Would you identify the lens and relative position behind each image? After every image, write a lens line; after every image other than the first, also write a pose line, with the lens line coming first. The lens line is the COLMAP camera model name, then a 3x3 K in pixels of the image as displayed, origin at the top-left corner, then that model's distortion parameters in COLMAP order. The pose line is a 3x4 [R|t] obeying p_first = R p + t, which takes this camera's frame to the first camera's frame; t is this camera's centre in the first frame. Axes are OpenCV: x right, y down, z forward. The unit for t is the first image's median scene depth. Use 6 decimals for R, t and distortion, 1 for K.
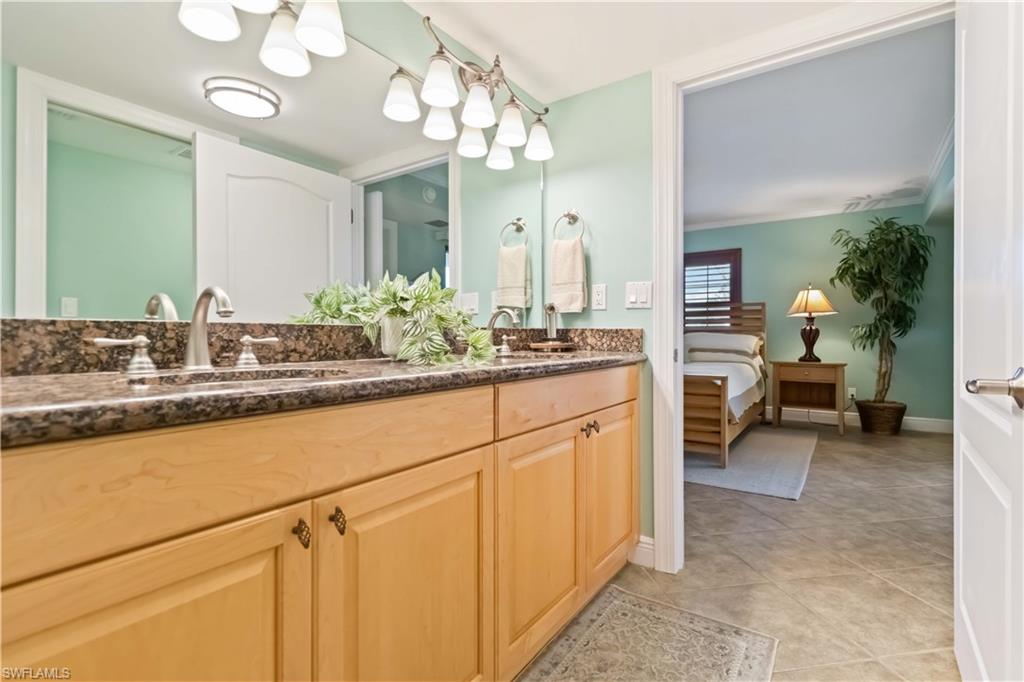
lens RADIAL K [[476.6, 0, 536.4], [0, 476.6, 336.3], [0, 0, 1]] dist [0.001174, 0.000244]
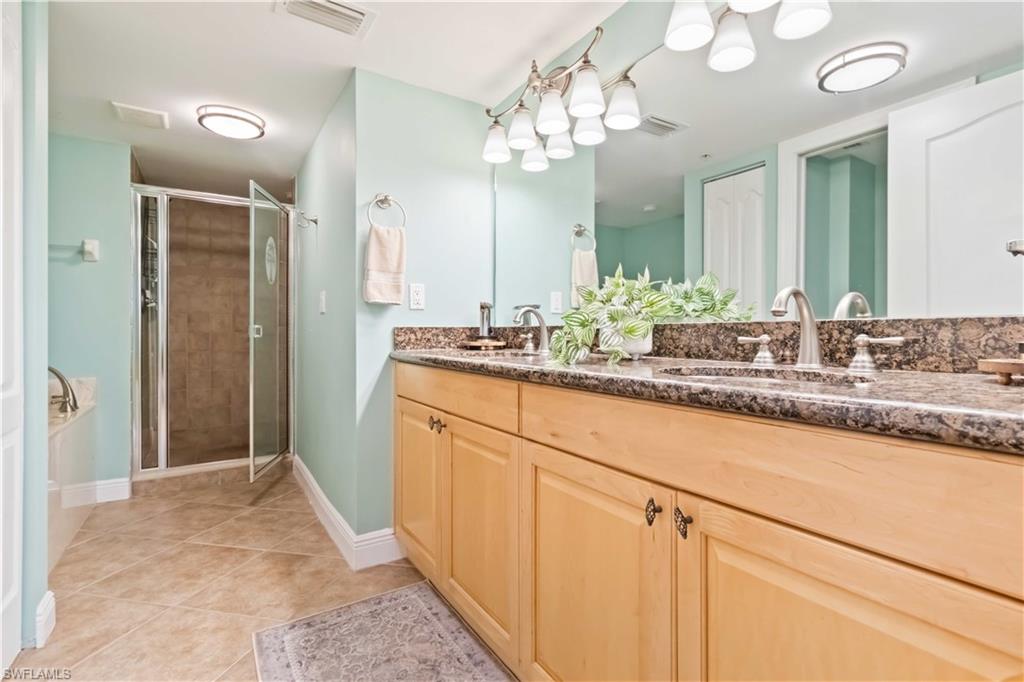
lens RADIAL K [[478.7, 0, 512.0], [0, 478.7, 341.0], [0, 0, 1]] dist [0.001510, 0.000106]
pose [[-0.408247, 0.013487, -0.912772, 0.683222], [-0.006084, 0.999828, 0.017495, -0.002920], [0.912851, 0.012696, -0.408095, 1.116696]]
